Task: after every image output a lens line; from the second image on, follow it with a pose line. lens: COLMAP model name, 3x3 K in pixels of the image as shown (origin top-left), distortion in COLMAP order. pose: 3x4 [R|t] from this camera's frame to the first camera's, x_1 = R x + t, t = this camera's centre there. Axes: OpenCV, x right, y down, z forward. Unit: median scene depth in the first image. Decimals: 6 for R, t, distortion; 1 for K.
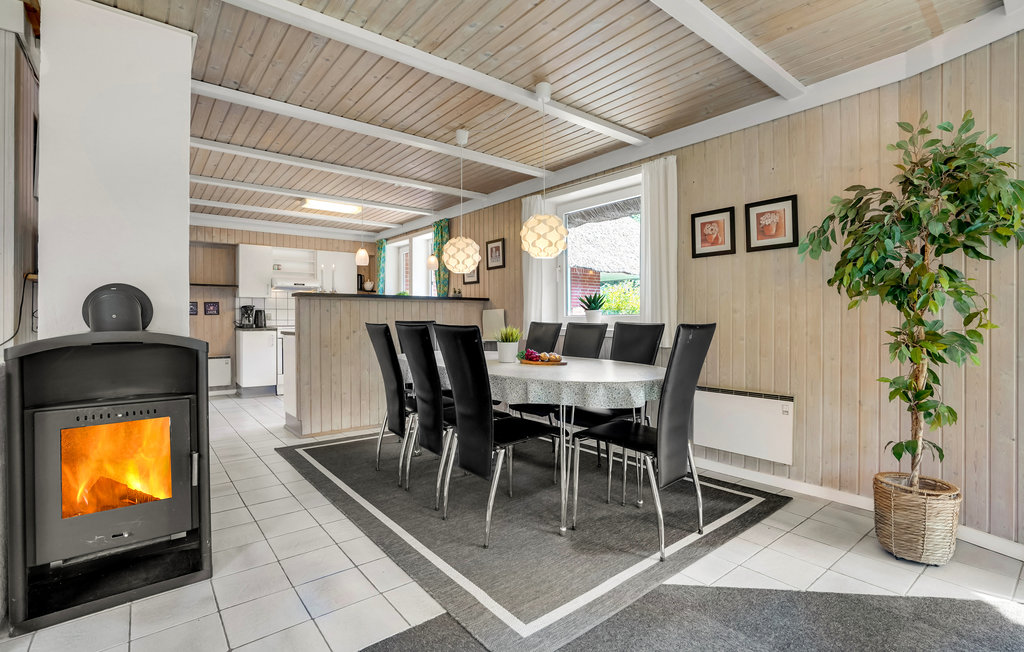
lens RADIAL K [[480.5, 0, 513.6], [0, 480.5, 321.1], [0, 0, 1]] dist [-0.059589, 0.025482]
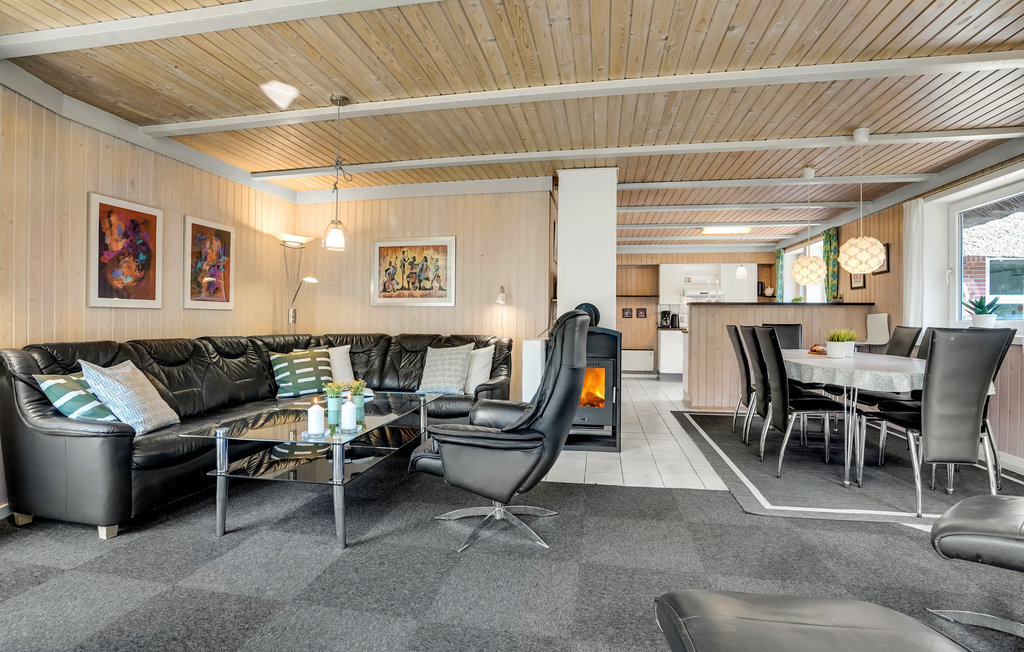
lens RADIAL K [[480.5, 0, 513.6], [0, 480.5, 321.1], [0, 0, 1]] dist [-0.059589, 0.025482]
pose [[0.657270, 0.008339, -0.753609, 0.231279], [-0.013304, 0.999911, -0.000539, 0.002075], [0.753538, 0.010380, 0.657323, -0.270285]]
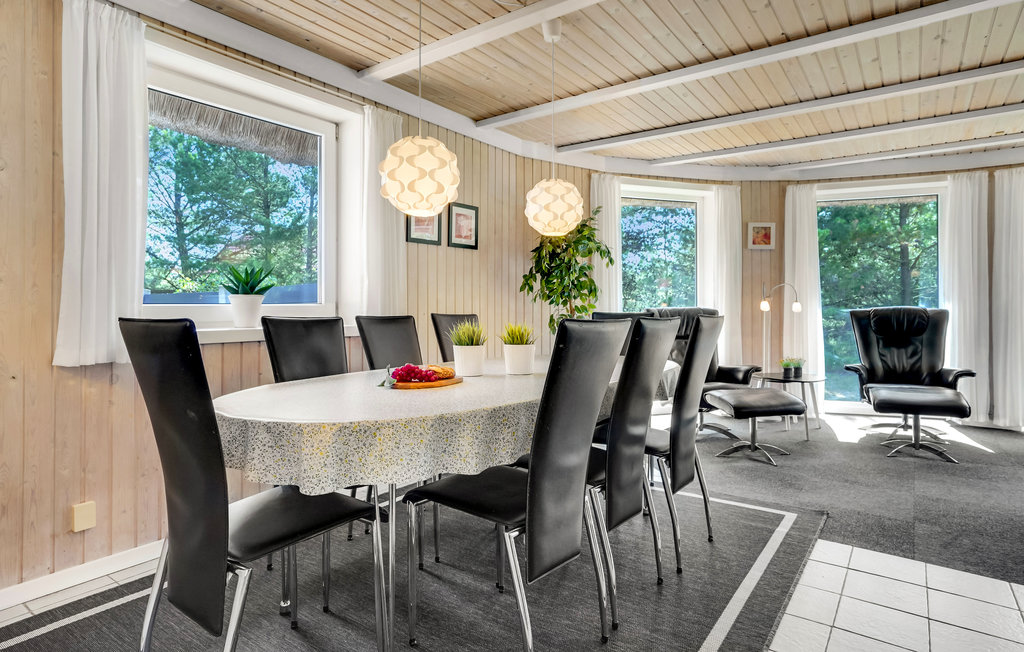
lens RADIAL K [[553.0, 0, 511.8], [0, 553.0, 302.8], [0, 0, 1]] dist [-0.001062, -0.000232]
pose [[-0.259205, 0.006223, 0.965802, -0.494504], [0.005714, 0.999972, -0.004909, -0.007458], [-0.965806, 0.004246, -0.259233, 0.784574]]
